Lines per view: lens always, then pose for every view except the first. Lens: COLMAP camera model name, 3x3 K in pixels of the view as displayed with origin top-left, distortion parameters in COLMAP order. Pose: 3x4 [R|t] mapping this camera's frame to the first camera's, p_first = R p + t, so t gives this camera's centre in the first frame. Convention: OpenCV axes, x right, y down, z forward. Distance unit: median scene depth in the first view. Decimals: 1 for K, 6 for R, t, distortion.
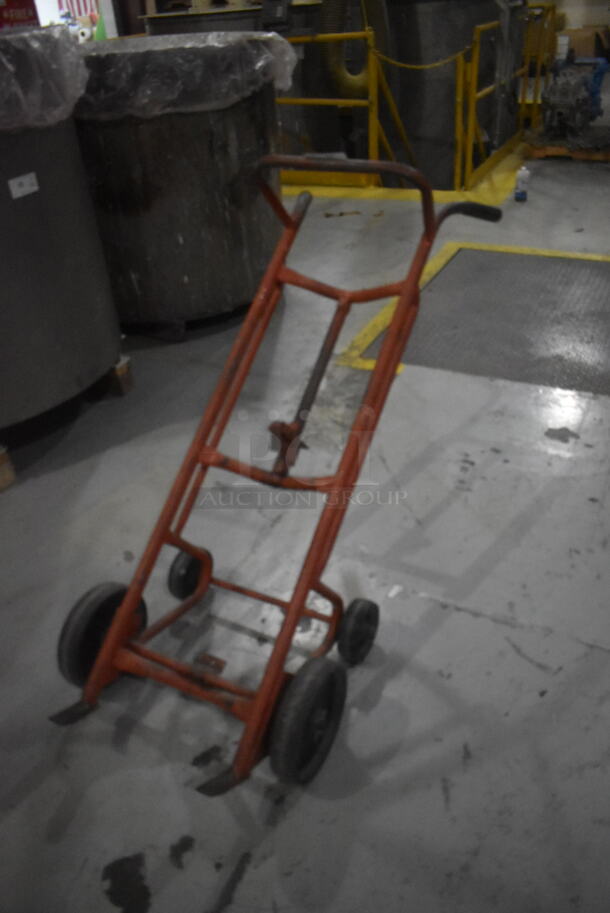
lens RADIAL K [[707.8, 0, 303.6], [0, 707.8, 454.7], [0, 0, 1]] dist [-0.013471, 0.004029]
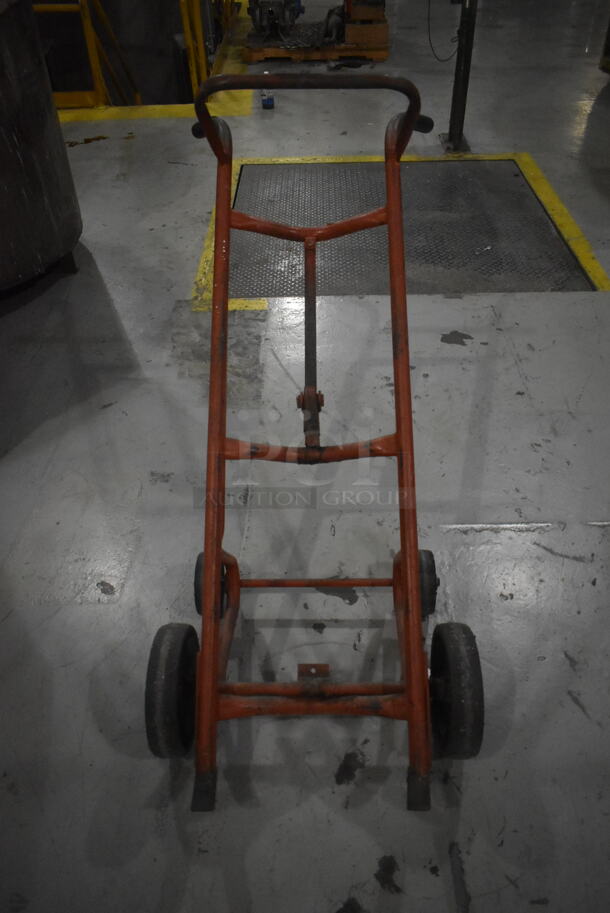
lens RADIAL K [[702.1, 0, 305.0], [0, 702.1, 456.5], [0, 0, 1]] dist [-0.014882, 0.001646]
pose [[0.893492, -0.263148, 0.363902, -0.343653], [0.220719, 0.963029, 0.154460, -0.094499], [-0.391094, -0.057689, 0.918541, 0.180107]]
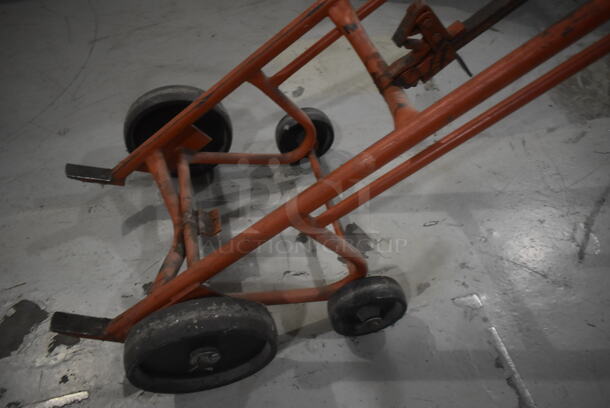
lens RADIAL K [[469.1, 0, 306.5], [0, 469.1, 202.3], [0, 0, 1]] dist [-0.014882, 0.001646]
pose [[0.662706, 0.616163, -0.425634, 0.171911], [-0.443146, 0.780825, 0.440379, -0.042066], [0.603691, -0.103223, 0.790508, 0.521112]]
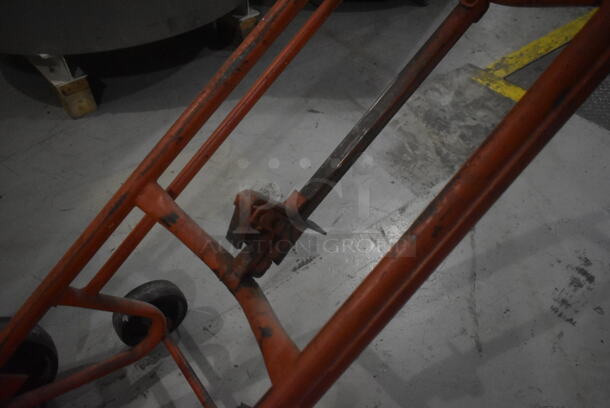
lens RADIAL K [[471.1, 0, 308.4], [0, 471.1, 189.2], [0, 0, 1]] dist [-0.000296, 0.004193]
pose [[0.909606, 0.338881, -0.240367, 0.078575], [-0.284387, 0.929609, 0.234416, -0.135655], [0.302887, -0.144869, 0.941951, 0.613752]]
